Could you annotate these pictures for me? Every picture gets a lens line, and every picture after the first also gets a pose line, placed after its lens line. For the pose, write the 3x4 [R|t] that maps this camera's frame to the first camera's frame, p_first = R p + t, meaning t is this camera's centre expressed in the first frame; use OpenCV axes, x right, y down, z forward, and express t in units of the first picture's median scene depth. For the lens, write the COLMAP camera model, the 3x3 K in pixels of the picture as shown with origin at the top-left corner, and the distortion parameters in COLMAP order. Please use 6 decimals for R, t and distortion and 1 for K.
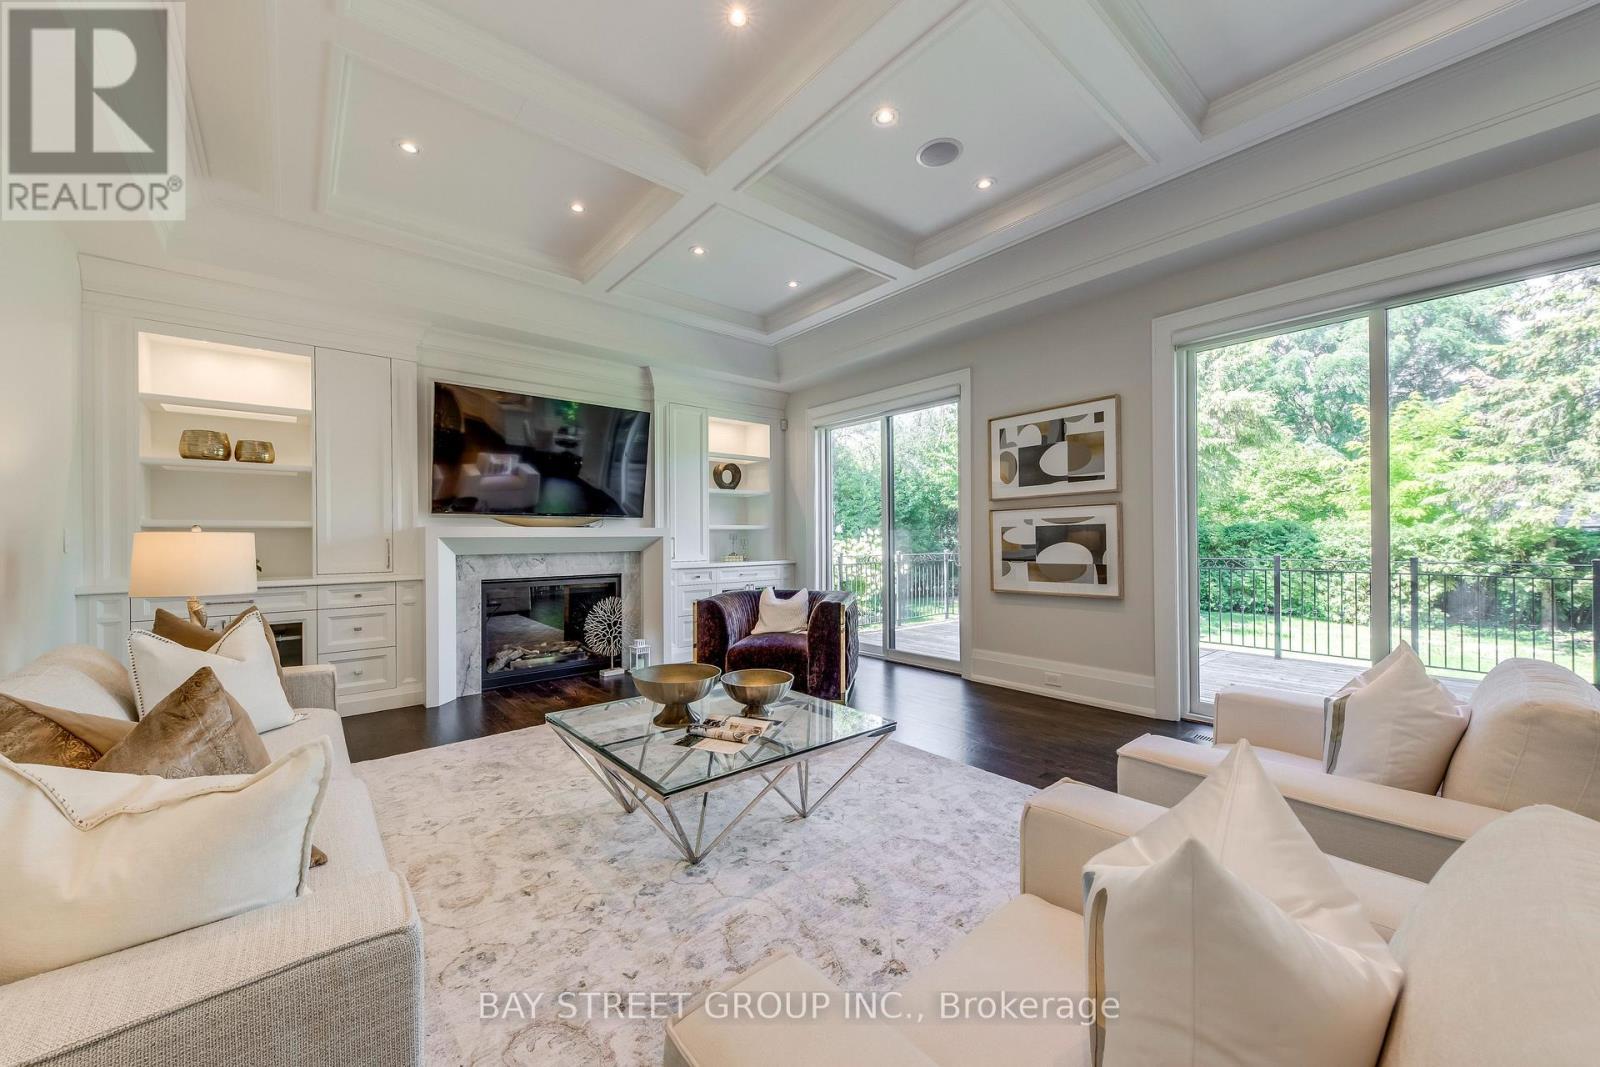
lens RADIAL K [[579.7, 0, 838.2], [0, 579.7, 536.2], [0, 0, 1]] dist [0.011415, -0.003086]
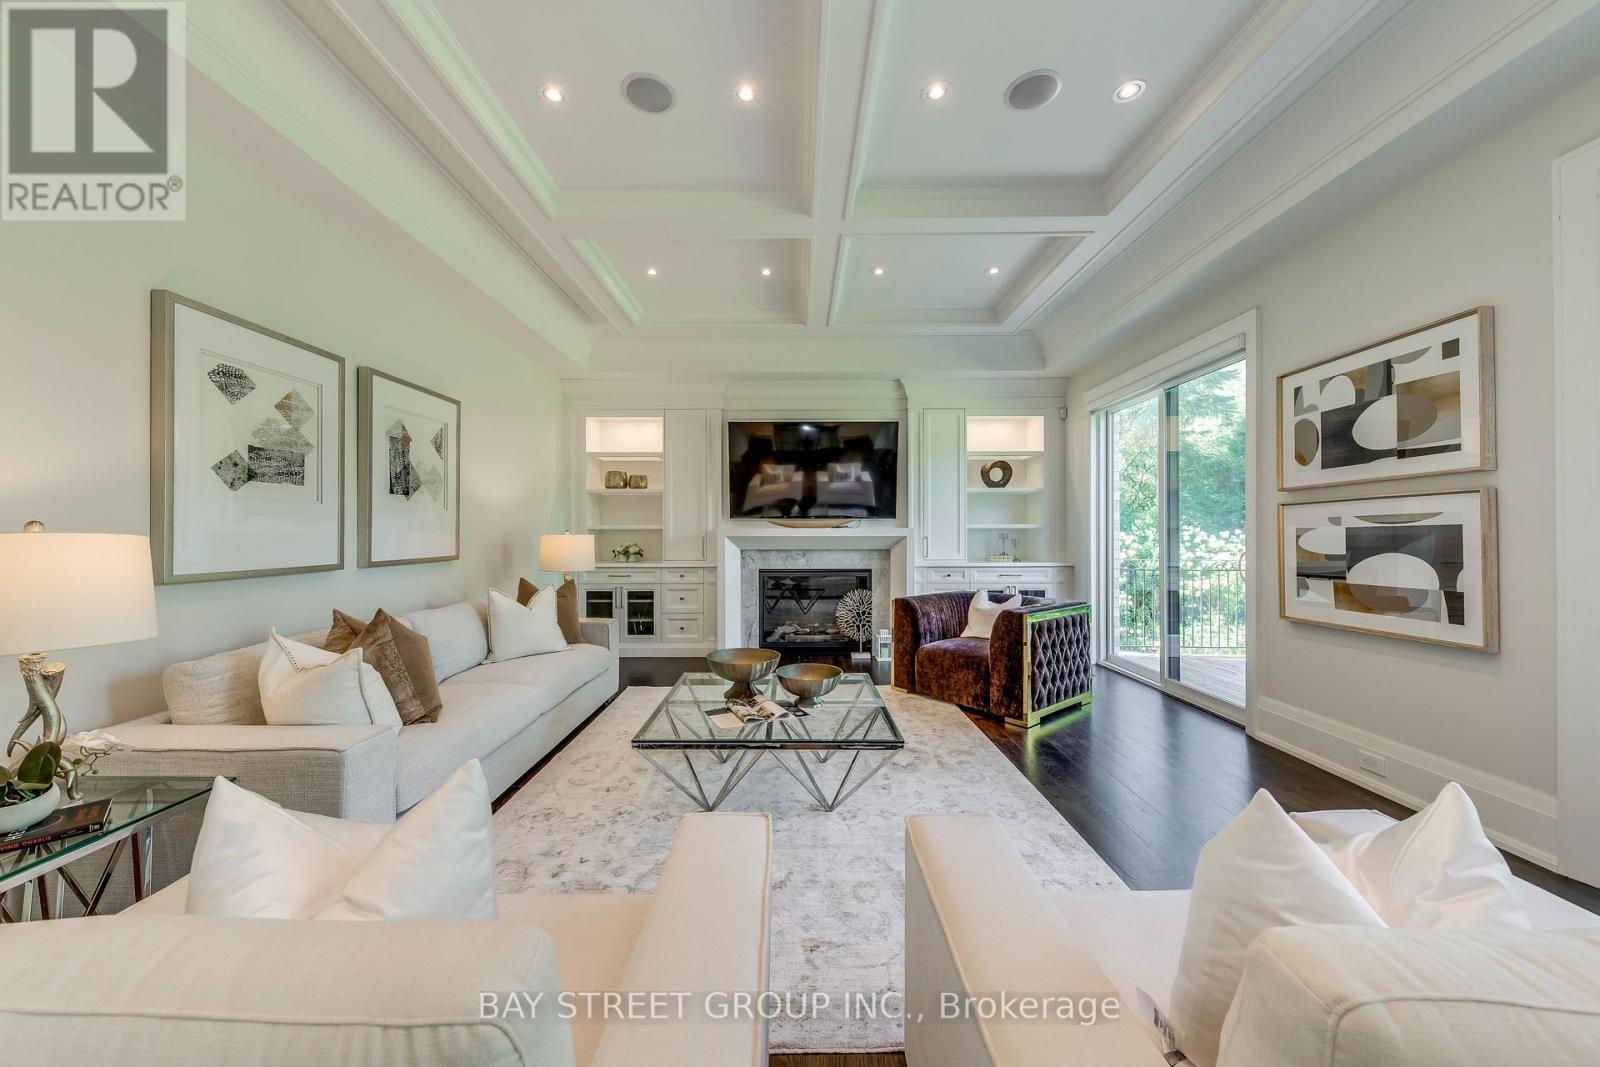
lens RADIAL K [[579.7, 0, 826.9], [0, 579.7, 529.1], [0, 0, 1]] dist [0.011415, -0.003086]
pose [[0.761318, 0.002047, -0.648375, 0.321717], [-0.003294, 0.999994, -0.000711, -0.012840], [0.648370, 0.002677, 0.761320, 0.103277]]
